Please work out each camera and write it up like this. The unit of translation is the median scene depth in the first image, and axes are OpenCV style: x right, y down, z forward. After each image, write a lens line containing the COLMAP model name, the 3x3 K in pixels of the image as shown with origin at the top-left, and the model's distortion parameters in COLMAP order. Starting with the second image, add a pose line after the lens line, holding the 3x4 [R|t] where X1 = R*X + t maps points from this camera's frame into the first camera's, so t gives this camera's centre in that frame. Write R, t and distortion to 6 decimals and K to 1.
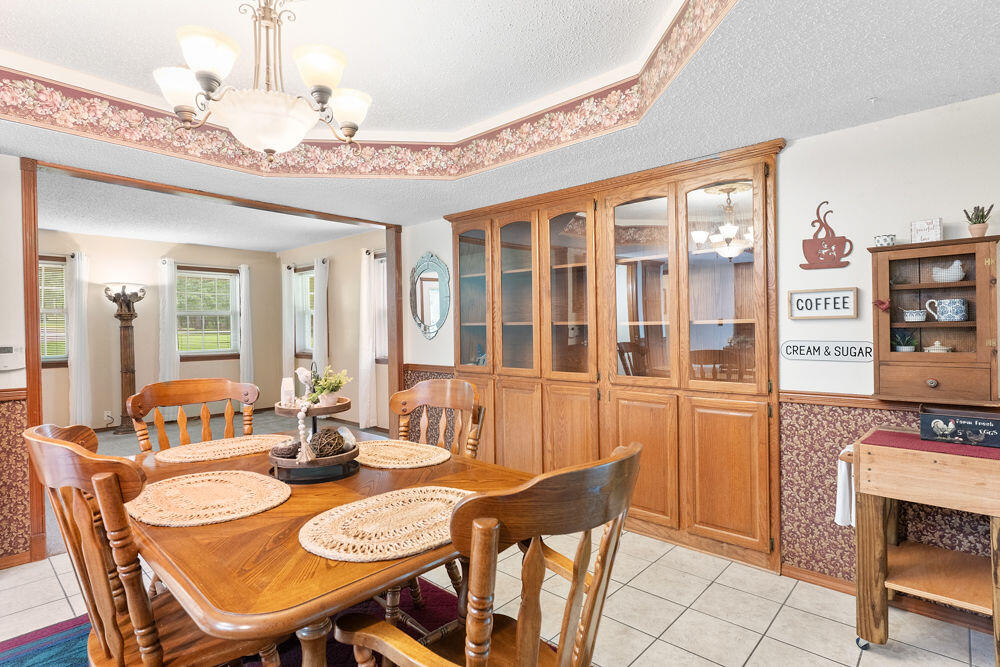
lens RADIAL K [[507.2, 0, 500.0], [0, 507.2, 333.5], [0, 0, 1]] dist [-0.000023, -0.000001]
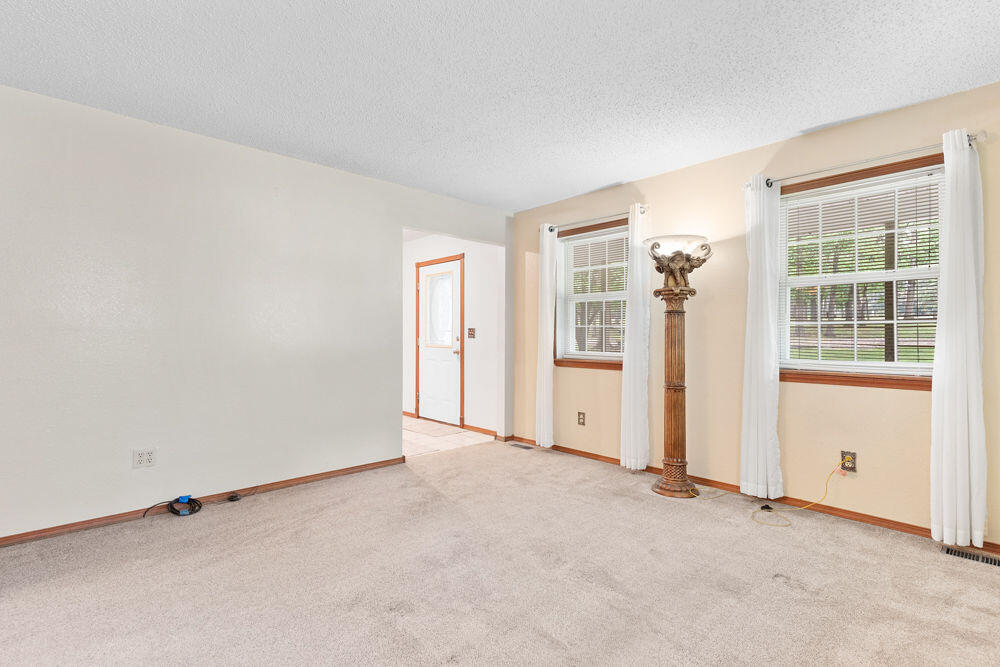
lens RADIAL K [[473.3, 0, 500.0], [0, 473.3, 333.5], [0, 0, 1]] dist [0.001234, 0.000271]
pose [[-0.076036, 0.012837, -0.997022, -0.161150], [-0.008180, 0.999875, 0.013497, 0.006226], [0.997072, 0.009182, -0.075921, 0.821563]]
